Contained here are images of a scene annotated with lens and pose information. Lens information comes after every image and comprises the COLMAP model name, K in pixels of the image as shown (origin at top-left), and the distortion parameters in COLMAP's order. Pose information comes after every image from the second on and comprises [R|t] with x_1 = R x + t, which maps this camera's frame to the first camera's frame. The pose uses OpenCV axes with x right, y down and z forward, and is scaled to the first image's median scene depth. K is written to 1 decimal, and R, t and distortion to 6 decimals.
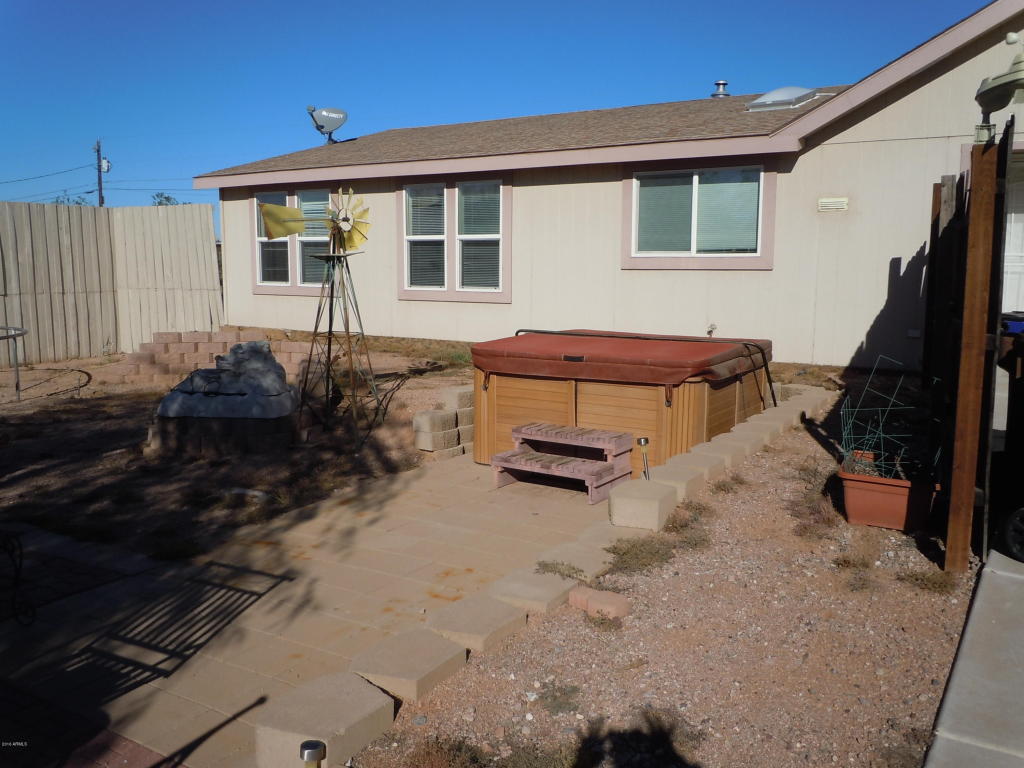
lens RADIAL K [[876.0, 0, 513.7], [0, 876.0, 379.3], [0, 0, 1]] dist [0.034288, -0.089049]
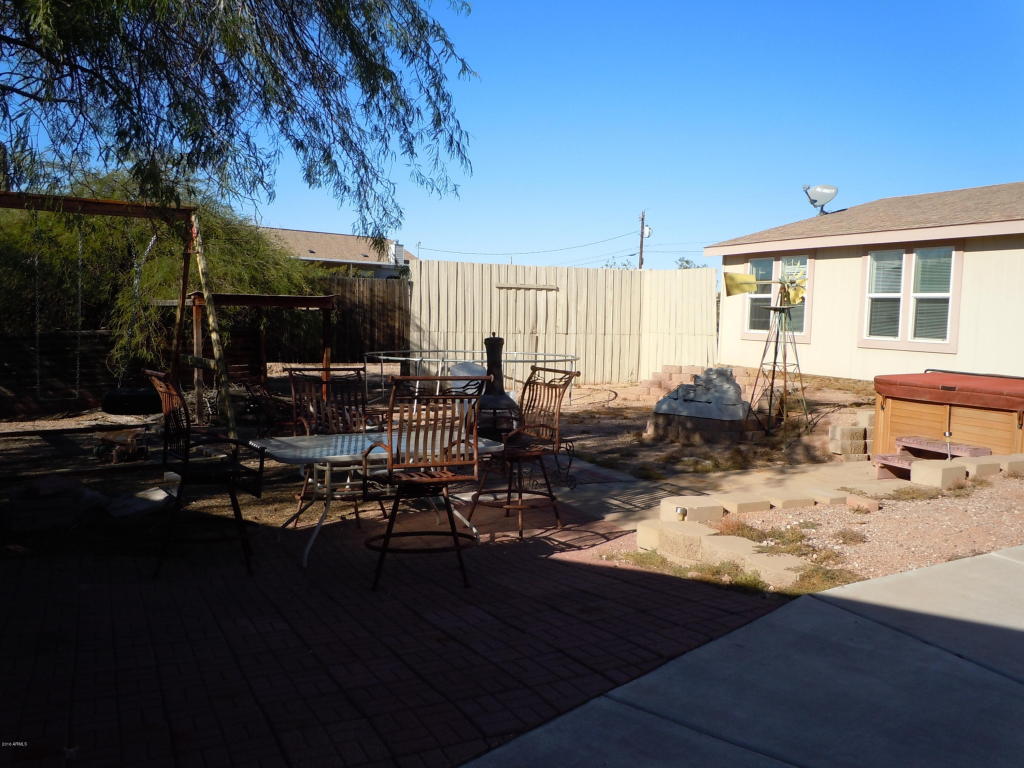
lens RADIAL K [[876.0, 0, 513.7], [0, 876.0, 379.3], [0, 0, 1]] dist [0.034288, -0.089049]
pose [[0.838272, 0.059965, -0.541945, 0.132296], [-0.094021, 0.994943, -0.035342, 0.039846], [0.537085, 0.080581, 0.839670, -0.254334]]
